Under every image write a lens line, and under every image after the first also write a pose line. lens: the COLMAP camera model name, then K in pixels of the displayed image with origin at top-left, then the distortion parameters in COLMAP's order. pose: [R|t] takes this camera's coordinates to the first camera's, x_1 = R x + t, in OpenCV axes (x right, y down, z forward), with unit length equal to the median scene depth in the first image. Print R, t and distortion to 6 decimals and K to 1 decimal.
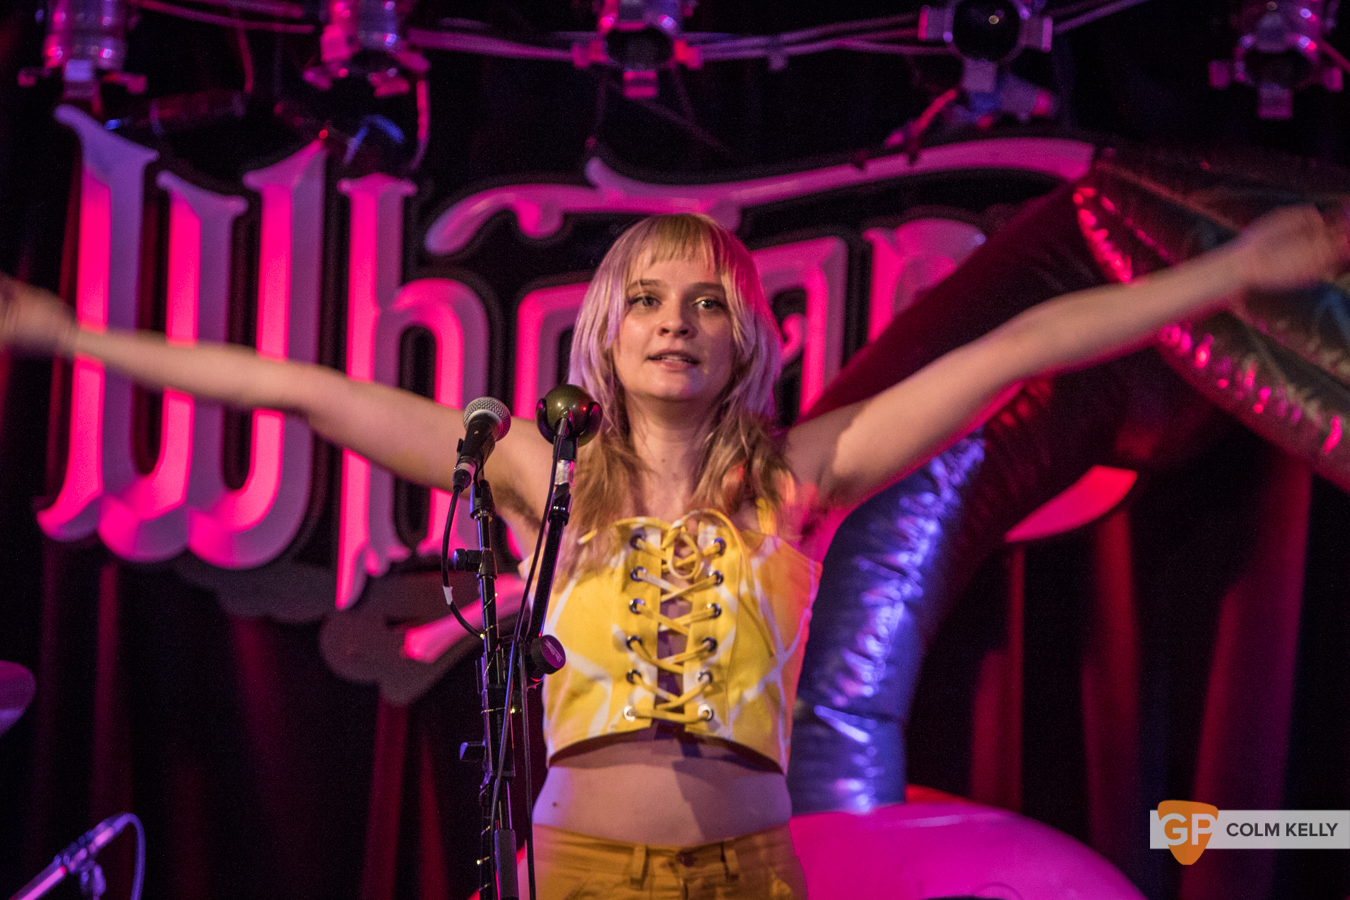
lens RADIAL K [[8502.0, 0, 634.6], [0, 8502.0, 523.6], [0, 0, 1]] dist [0.371564, 0.000000]
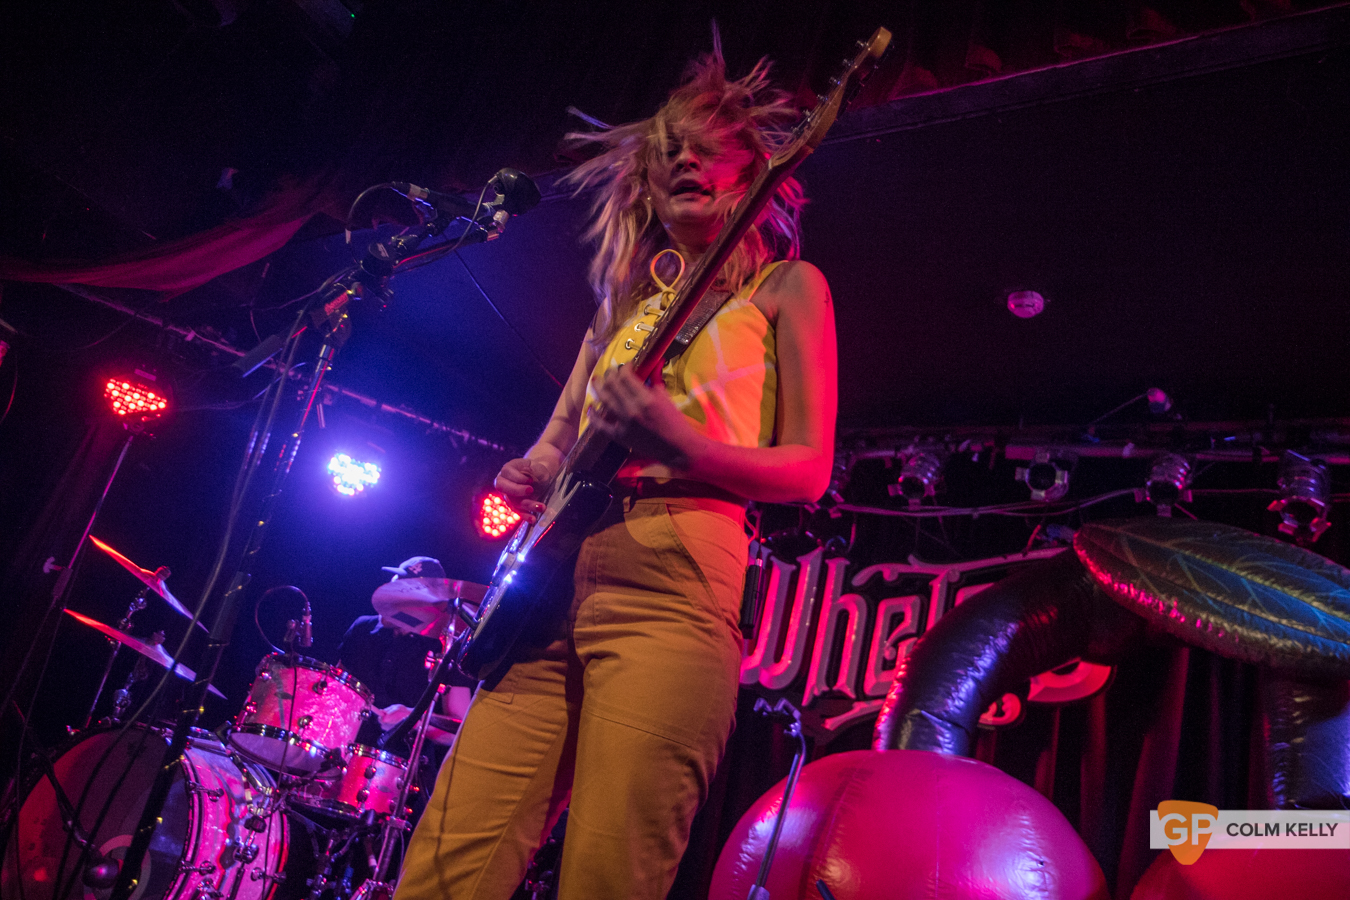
lens RADIAL K [[1020.6, 0, 677.4], [0, 1020.6, 442.9], [0, 0, 1]] dist [-0.123419, 0.104372]
pose [[0.882600, 0.001616, -0.470122, 0.084063], [-0.214959, 0.890726, -0.400498, 0.074485], [0.418103, 0.454537, 0.786502, 0.693764]]
